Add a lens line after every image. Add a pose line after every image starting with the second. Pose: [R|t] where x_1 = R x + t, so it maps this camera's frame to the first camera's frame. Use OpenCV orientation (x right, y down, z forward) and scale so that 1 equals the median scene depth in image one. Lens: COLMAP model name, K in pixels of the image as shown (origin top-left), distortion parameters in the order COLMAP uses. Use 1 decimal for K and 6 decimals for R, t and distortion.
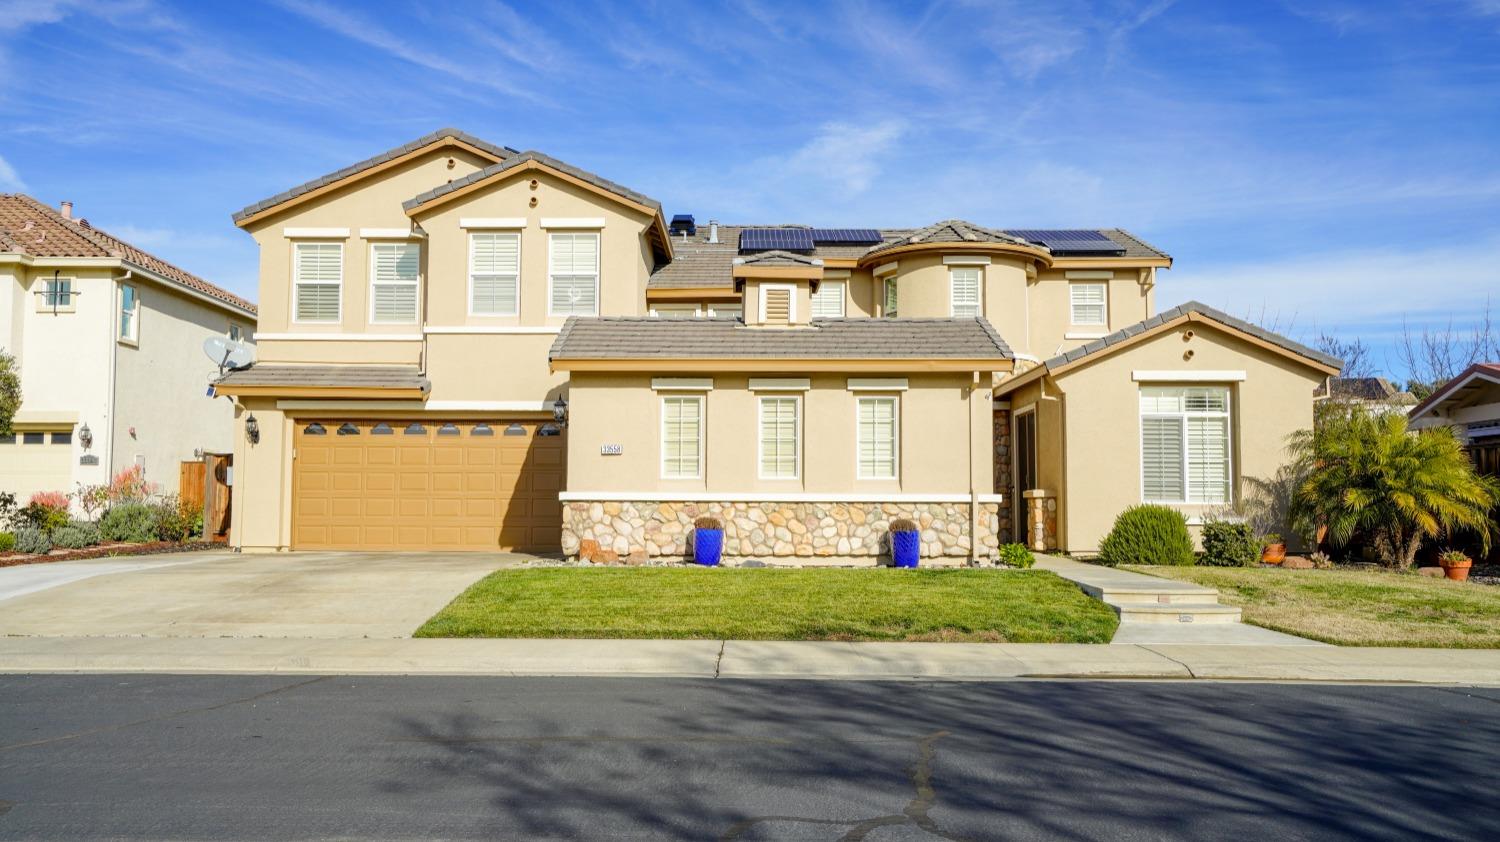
lens RADIAL K [[1256.0, 0, 749.1], [0, 1256.0, 419.2], [0, 0, 1]] dist [0.015363, 0.010562]
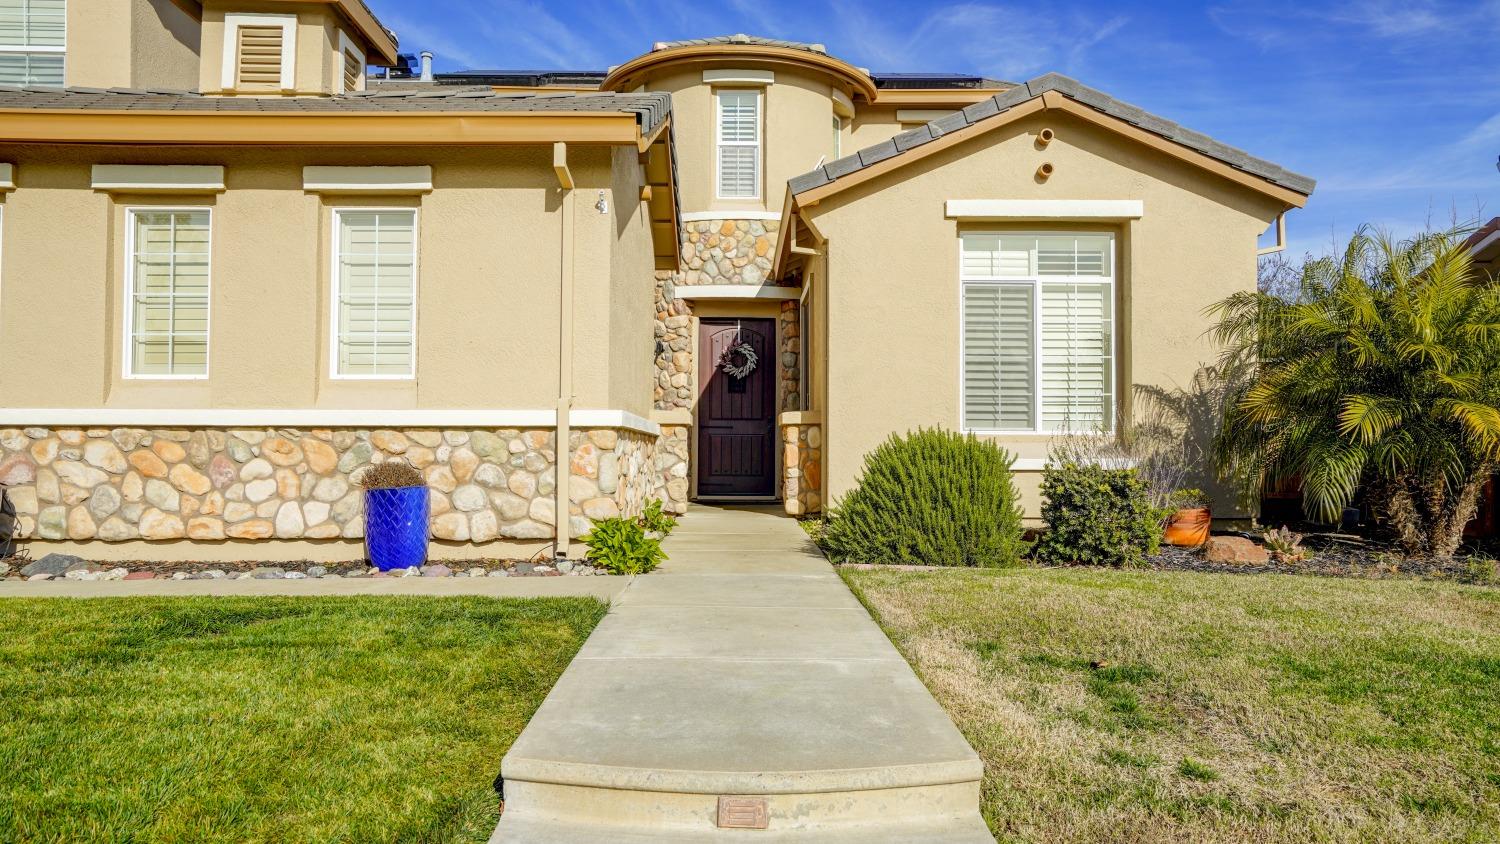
lens RADIAL K [[1070.1, 0, 752.3], [0, 1070.1, 424.4], [0, 0, 1]] dist [-0.003326, 0.001054]
pose [[0.999847, -0.001358, 0.017448, 0.241824], [0.000556, 0.998945, 0.045911, 0.046633], [-0.017492, -0.045894, 0.998793, 0.595364]]
